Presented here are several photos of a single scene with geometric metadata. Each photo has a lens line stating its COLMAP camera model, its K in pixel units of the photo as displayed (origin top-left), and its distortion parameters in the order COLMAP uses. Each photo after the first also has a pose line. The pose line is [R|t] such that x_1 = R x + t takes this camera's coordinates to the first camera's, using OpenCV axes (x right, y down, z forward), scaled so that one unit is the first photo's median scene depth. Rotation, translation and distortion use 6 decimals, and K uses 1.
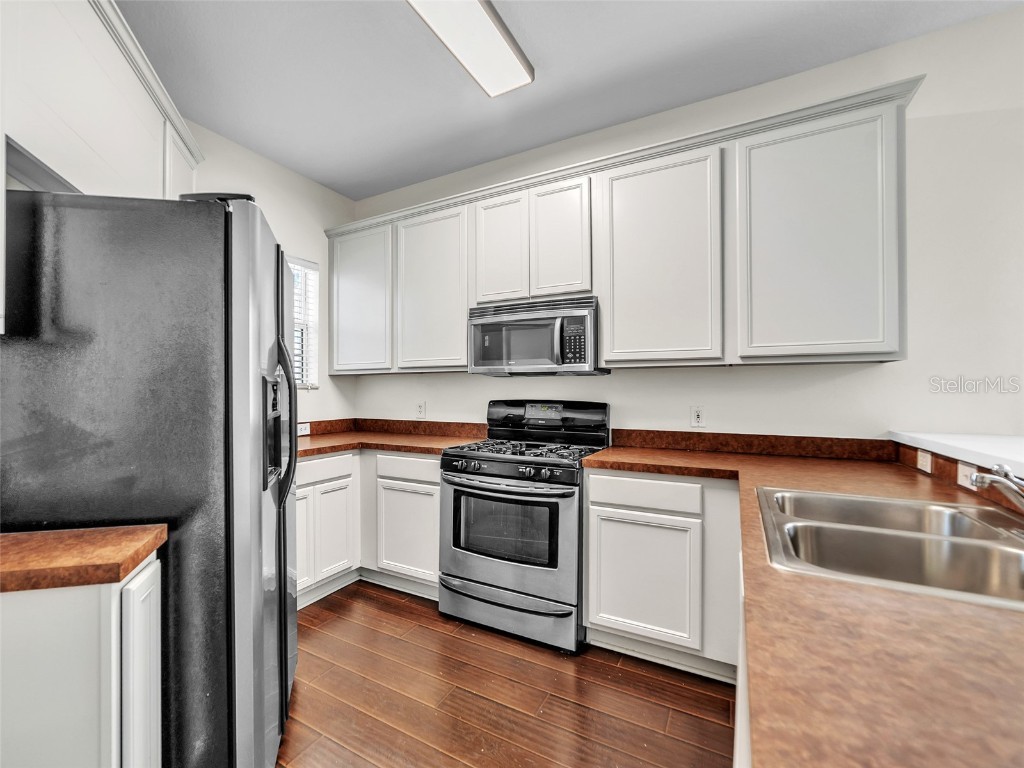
lens RADIAL K [[467.7, 0, 444.8], [0, 467.7, 382.1], [0, 0, 1]] dist [-0.024035, 0.012167]
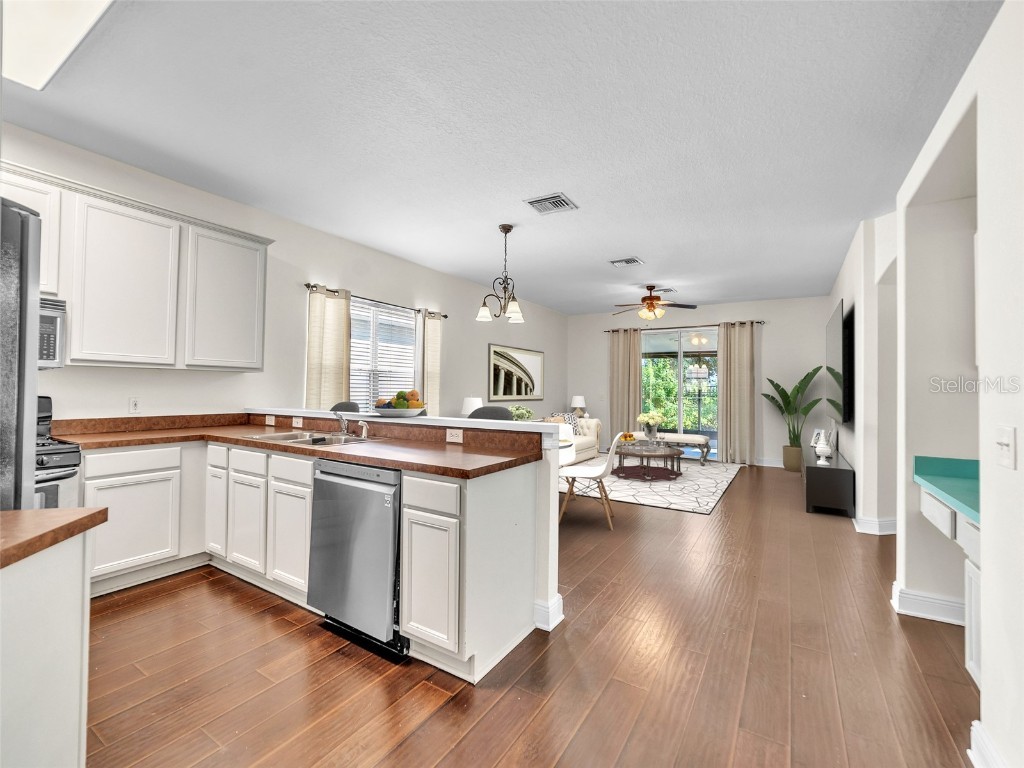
lens RADIAL K [[445.1, 0, 512.0], [0, 445.1, 384.0], [0, 0, 1]] dist [-0.020777, 0.000163]
pose [[-0.007741, 0.013204, 0.999883, -0.736020], [-0.026005, 0.999572, -0.013401, 0.001326], [-0.999632, -0.026106, -0.007395, -0.072738]]
